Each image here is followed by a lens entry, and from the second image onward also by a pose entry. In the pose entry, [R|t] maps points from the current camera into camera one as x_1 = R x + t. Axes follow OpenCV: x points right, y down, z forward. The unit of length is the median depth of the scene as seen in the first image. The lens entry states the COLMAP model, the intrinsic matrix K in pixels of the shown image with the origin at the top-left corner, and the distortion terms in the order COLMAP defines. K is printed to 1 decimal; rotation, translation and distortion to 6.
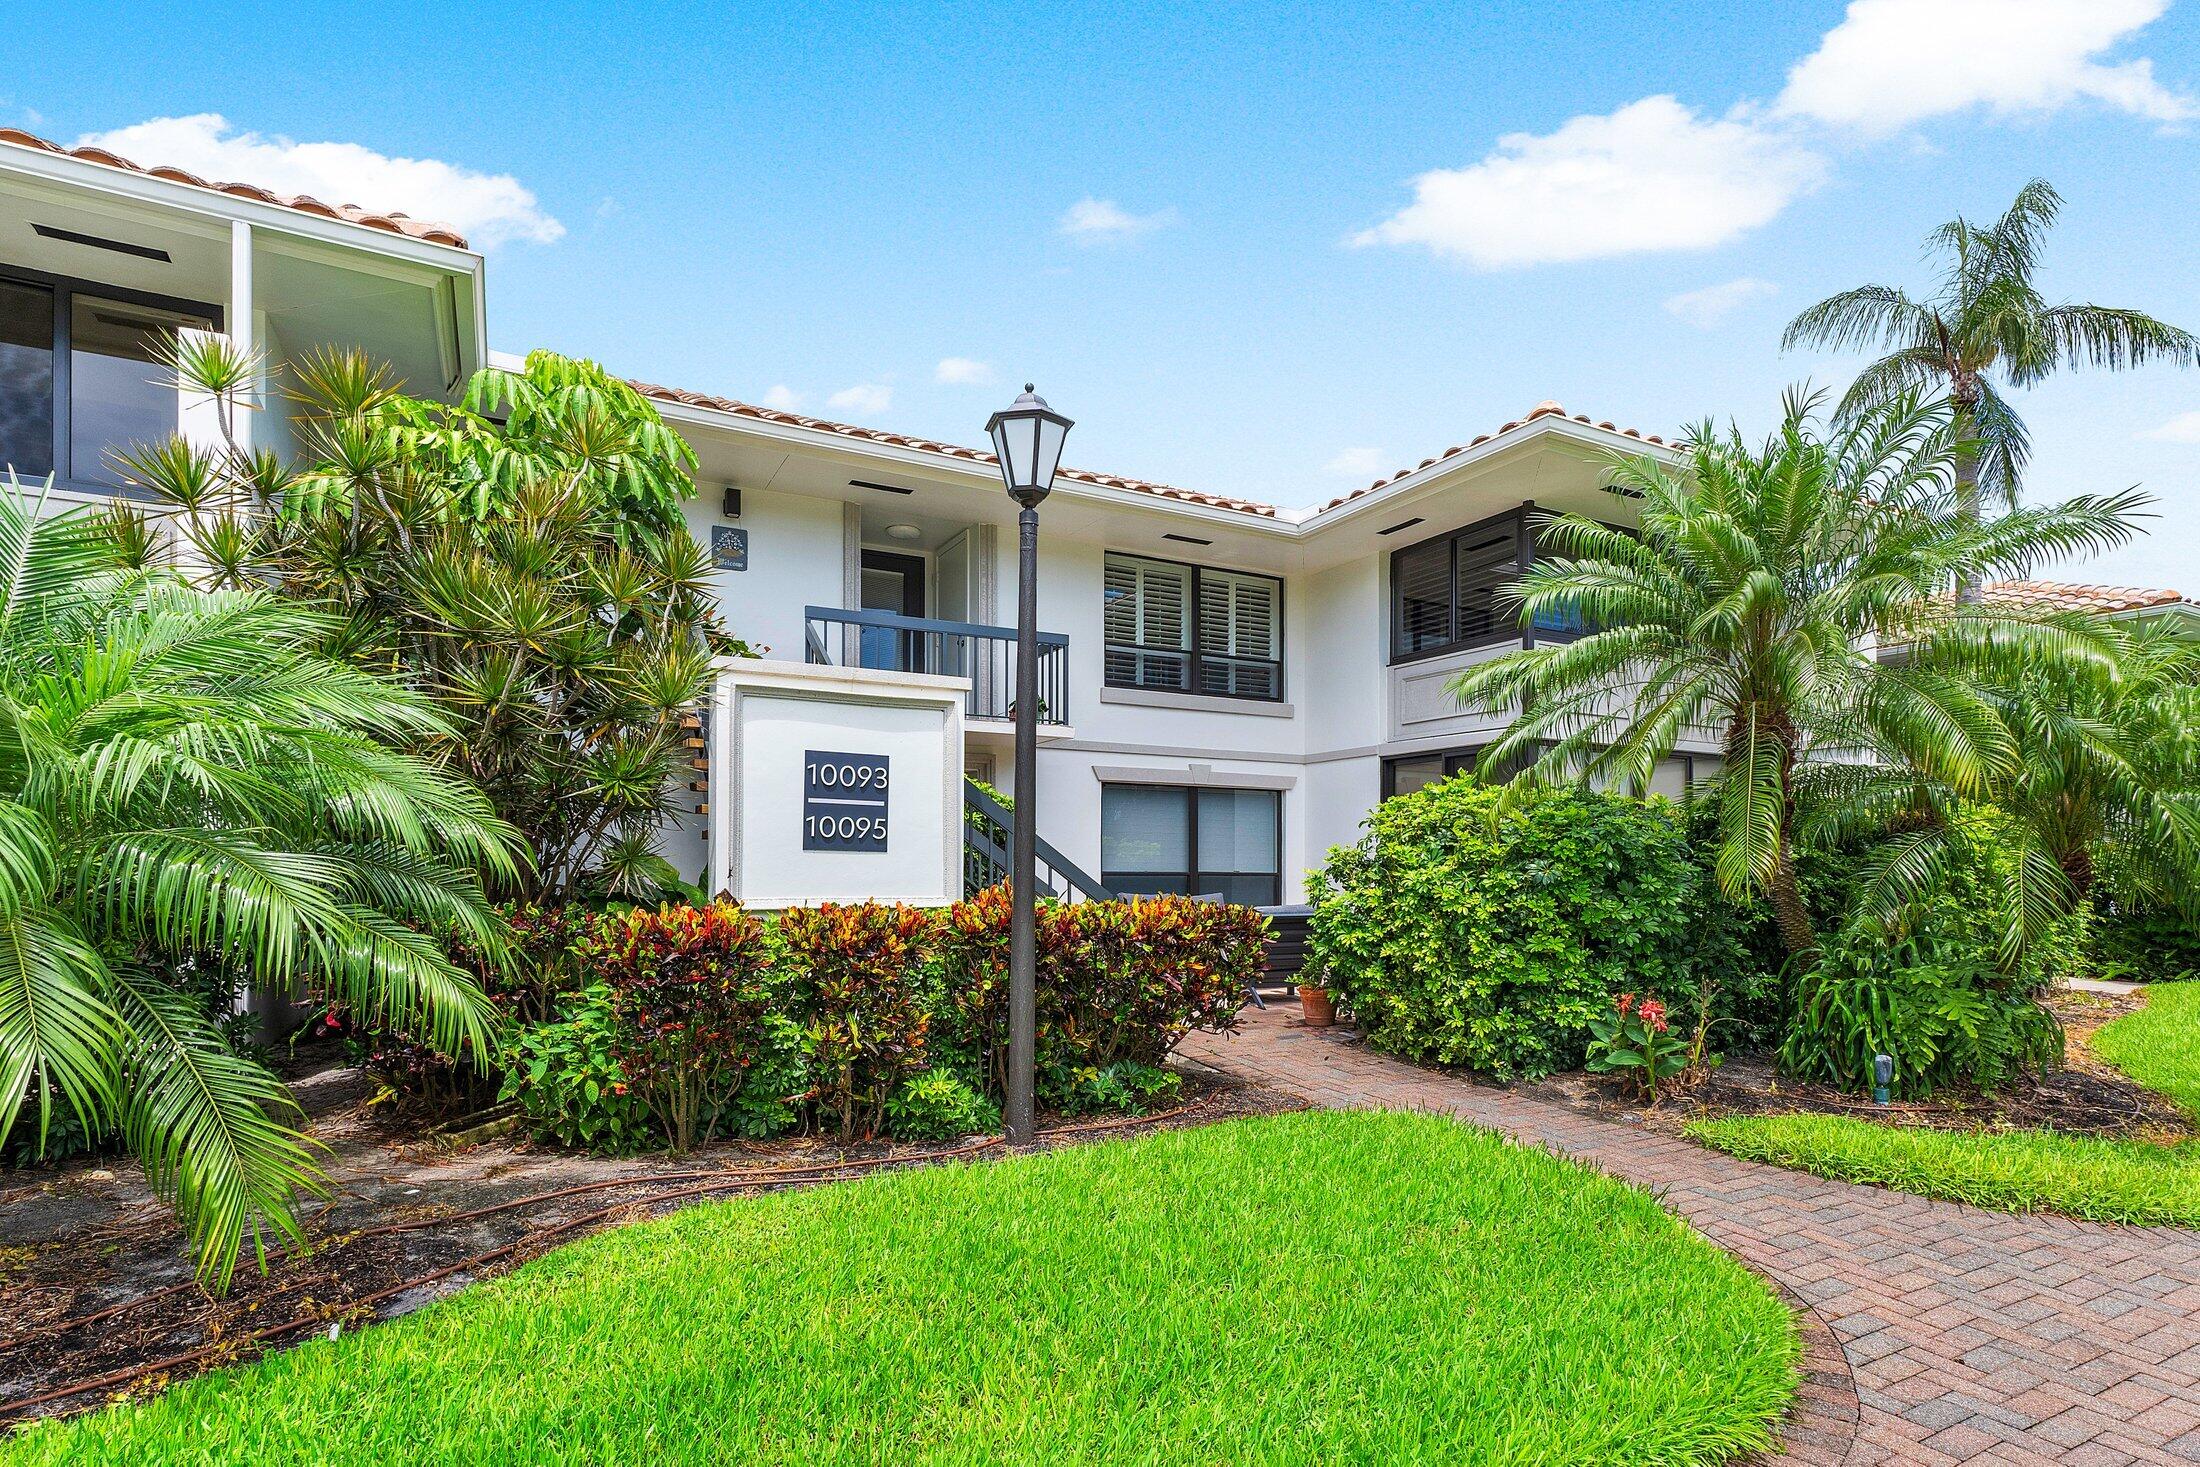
lens RADIAL K [[1076.7, 0, 1086.9], [0, 1076.7, 853.4], [0, 0, 1]] dist [0.005763, -0.001401]
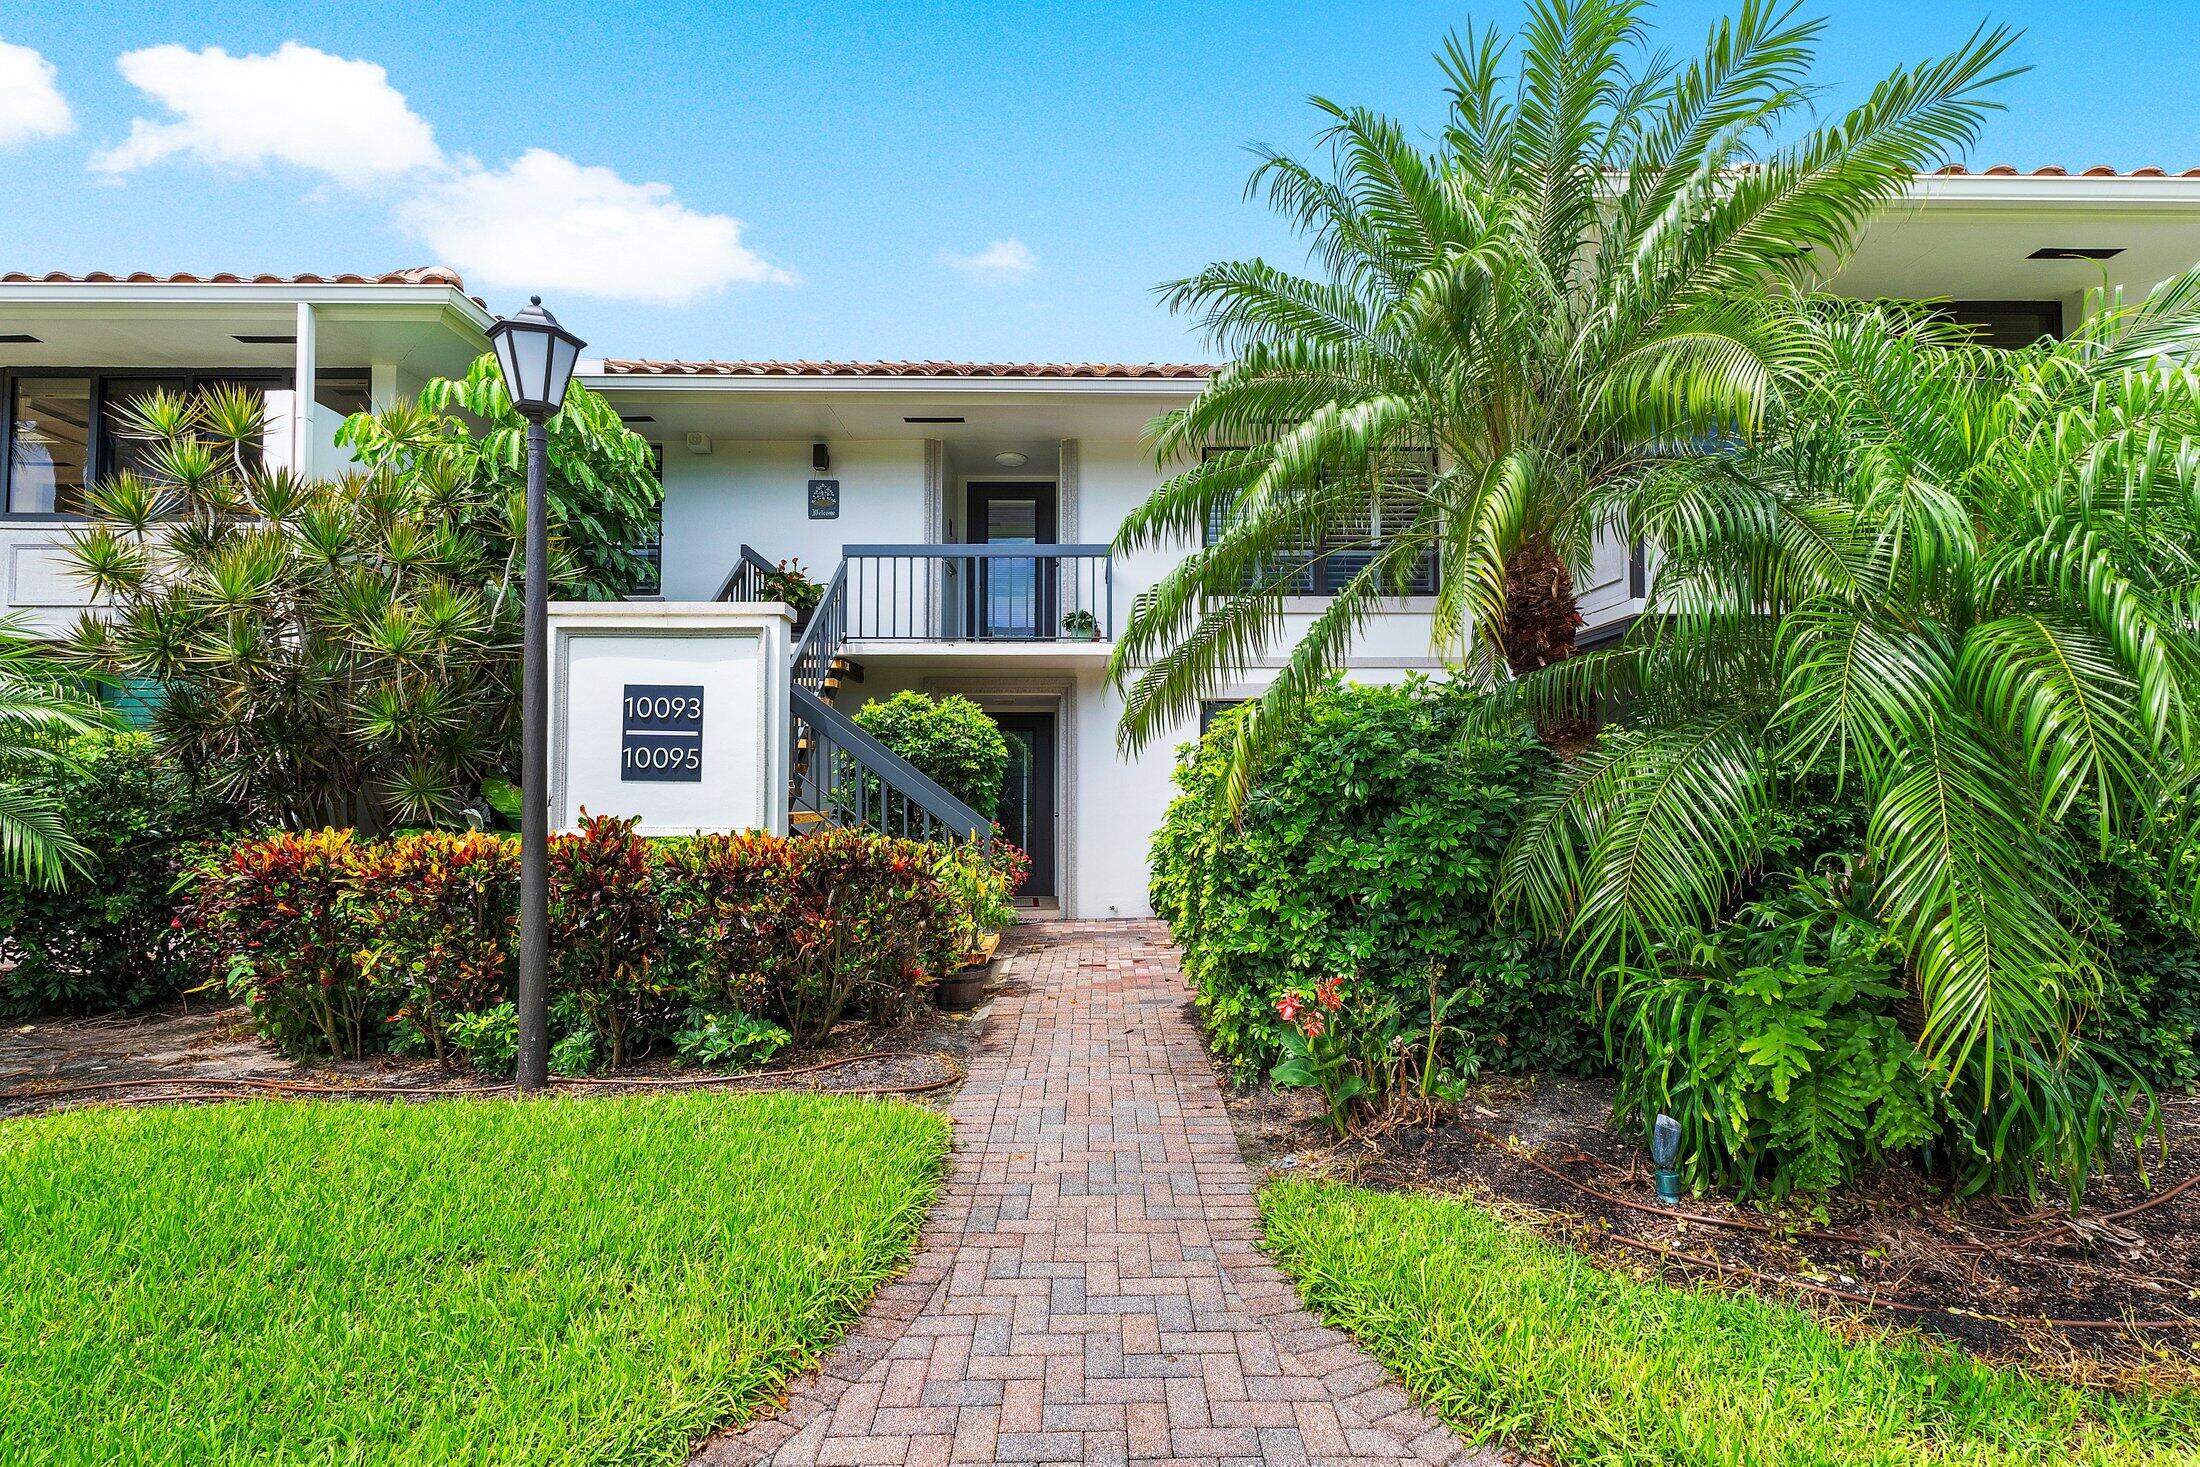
lens RADIAL K [[1076.7, 0, 1103.8], [0, 1076.7, 741.1], [0, 0, 1]] dist [0.005763, -0.001401]
pose [[0.888691, -0.028156, -0.457641, 0.614284], [0.010296, 0.999087, -0.041475, 0.006392], [0.458390, 0.032146, 0.888169, 0.285387]]
